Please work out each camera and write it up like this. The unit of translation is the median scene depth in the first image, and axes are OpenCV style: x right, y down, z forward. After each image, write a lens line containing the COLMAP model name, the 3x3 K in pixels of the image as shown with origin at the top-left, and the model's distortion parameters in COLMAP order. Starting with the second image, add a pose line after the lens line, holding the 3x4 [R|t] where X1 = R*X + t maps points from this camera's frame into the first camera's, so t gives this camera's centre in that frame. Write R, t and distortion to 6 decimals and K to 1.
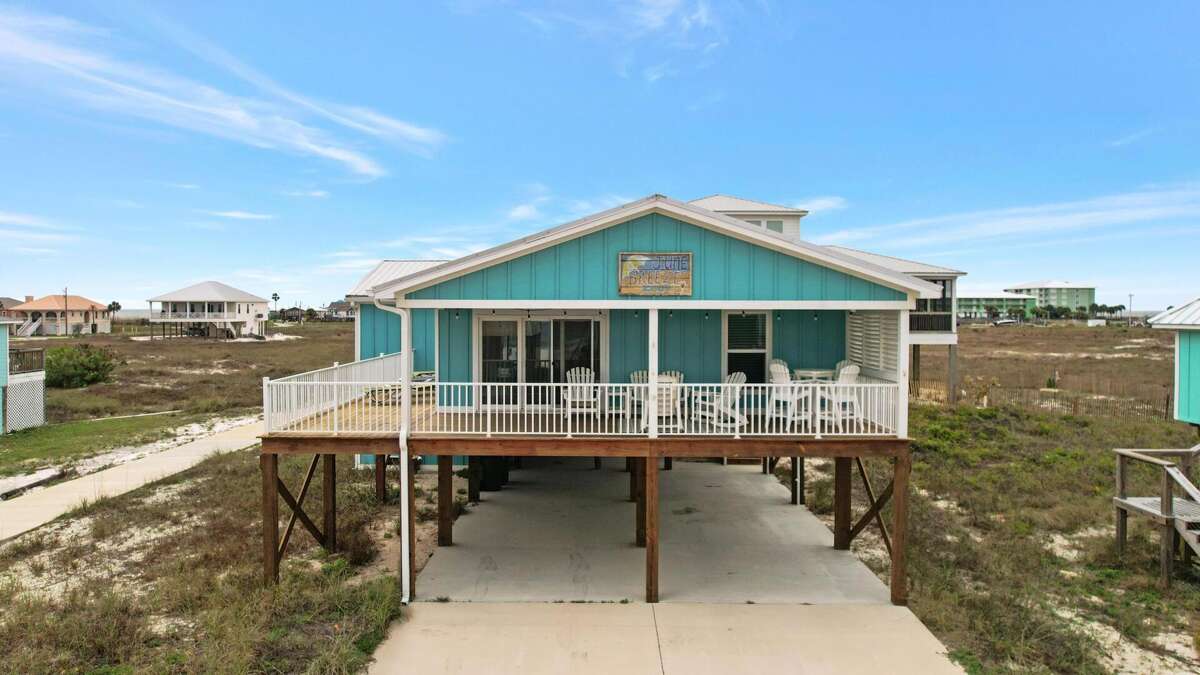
lens RADIAL K [[772.5, 0, 583.8], [0, 772.5, 329.7], [0, 0, 1]] dist [-0.071341, 0.058461]
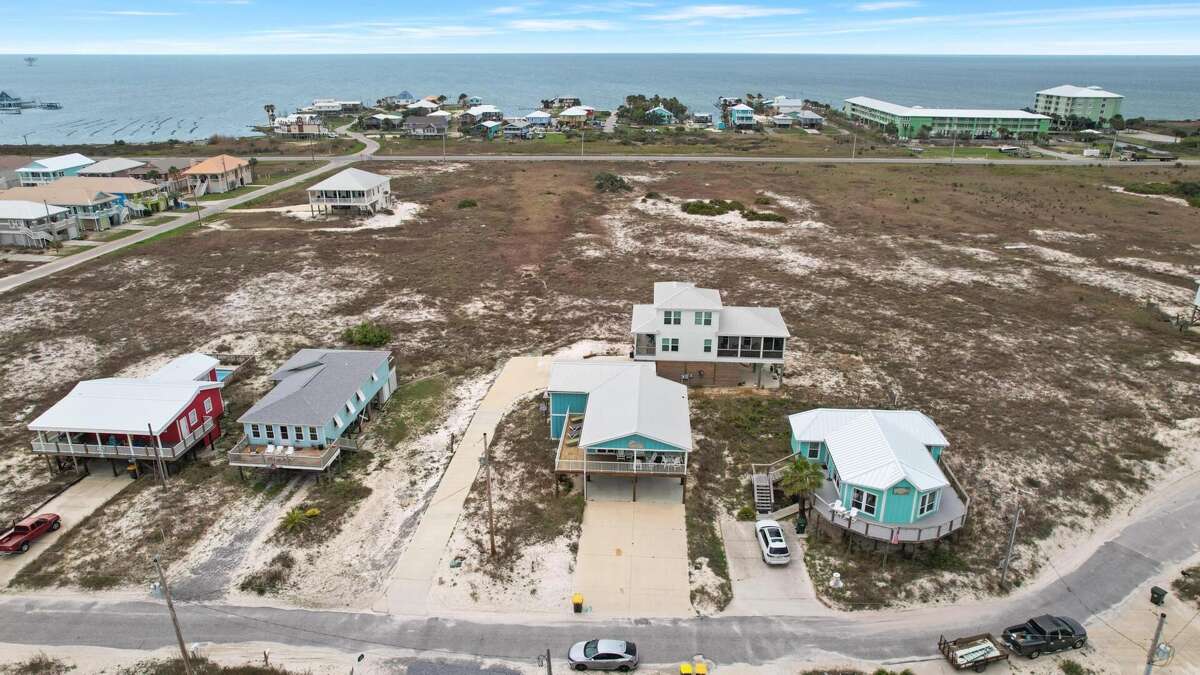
lens RADIAL K [[775.4, 0, 596.5], [0, 775.4, 338.7], [0, 0, 1]] dist [-0.081745, 0.077990]
pose [[0.998874, 0.013803, -0.045398, 0.053110], [0.002024, 0.943493, 0.331386, -2.133231], [0.047407, -0.331104, 0.942403, -3.138845]]
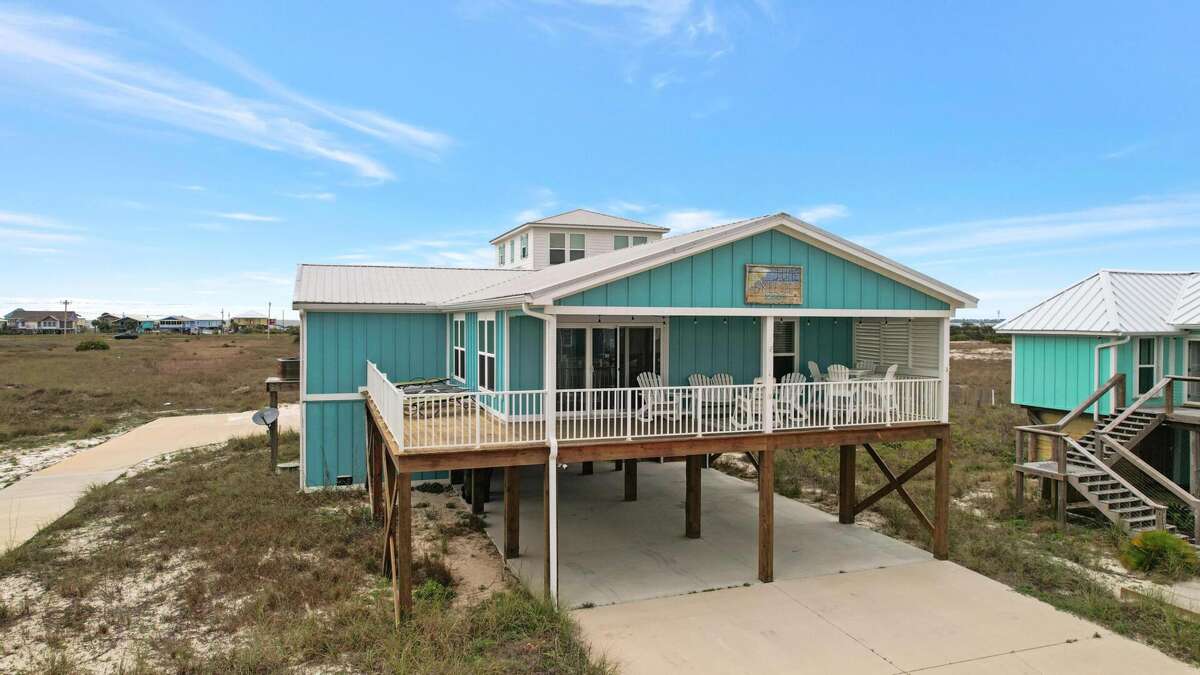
lens RADIAL K [[775.4, 0, 596.5], [0, 775.4, 338.7], [0, 0, 1]] dist [-0.081745, 0.077990]
pose [[0.935108, -0.007365, 0.354285, -0.484123], [0.007295, 0.999972, 0.001535, 0.001646], [-0.354287, 0.001149, 0.935136, 0.049418]]
